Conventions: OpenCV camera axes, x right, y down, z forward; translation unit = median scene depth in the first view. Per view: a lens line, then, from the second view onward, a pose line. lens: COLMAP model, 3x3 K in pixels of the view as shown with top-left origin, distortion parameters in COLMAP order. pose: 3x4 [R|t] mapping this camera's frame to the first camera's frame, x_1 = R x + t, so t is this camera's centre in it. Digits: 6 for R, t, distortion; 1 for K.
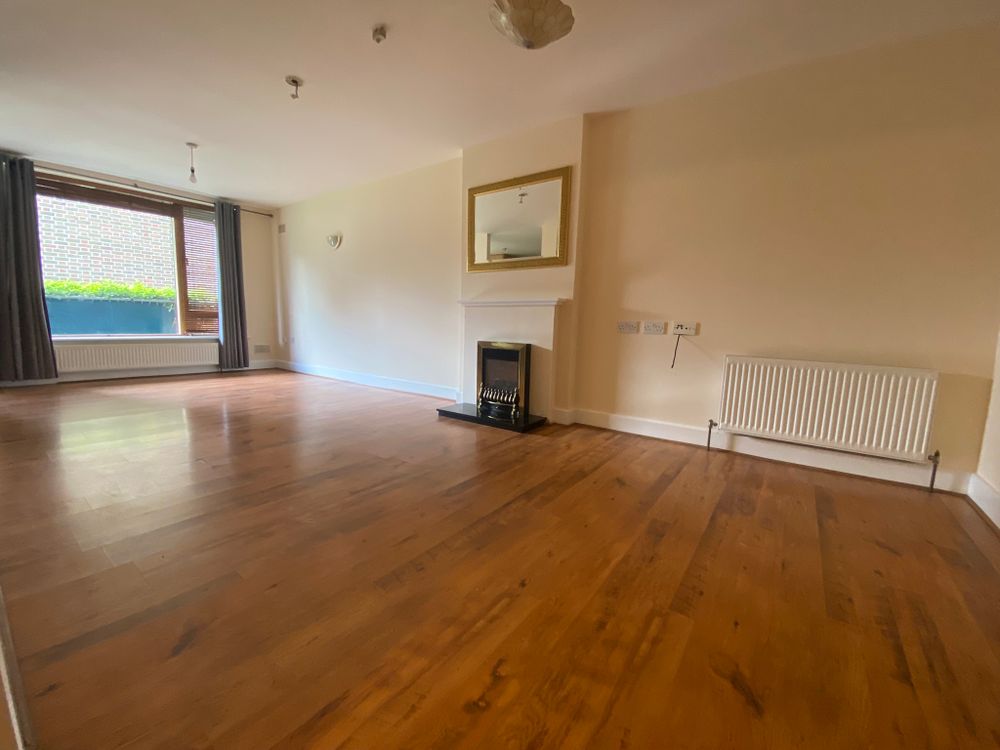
lens RADIAL K [[405.4, 0, 495.3], [0, 405.4, 371.9], [0, 0, 1]] dist [0.023277, -0.020878]
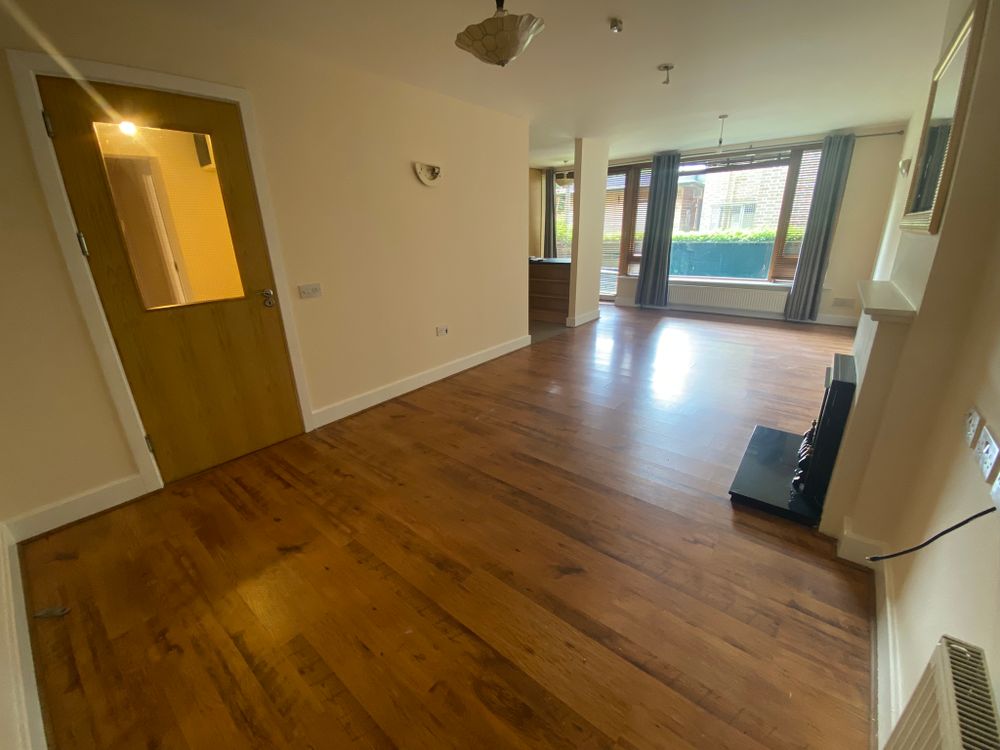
lens RADIAL K [[405.4, 0, 495.3], [0, 405.4, 371.9], [0, 0, 1]] dist [0.023277, -0.020878]
pose [[-0.053146, 0.304630, -0.950987, 1.004962], [-0.101213, 0.945785, 0.308620, -0.332786], [0.993444, 0.112654, -0.019432, 0.892684]]
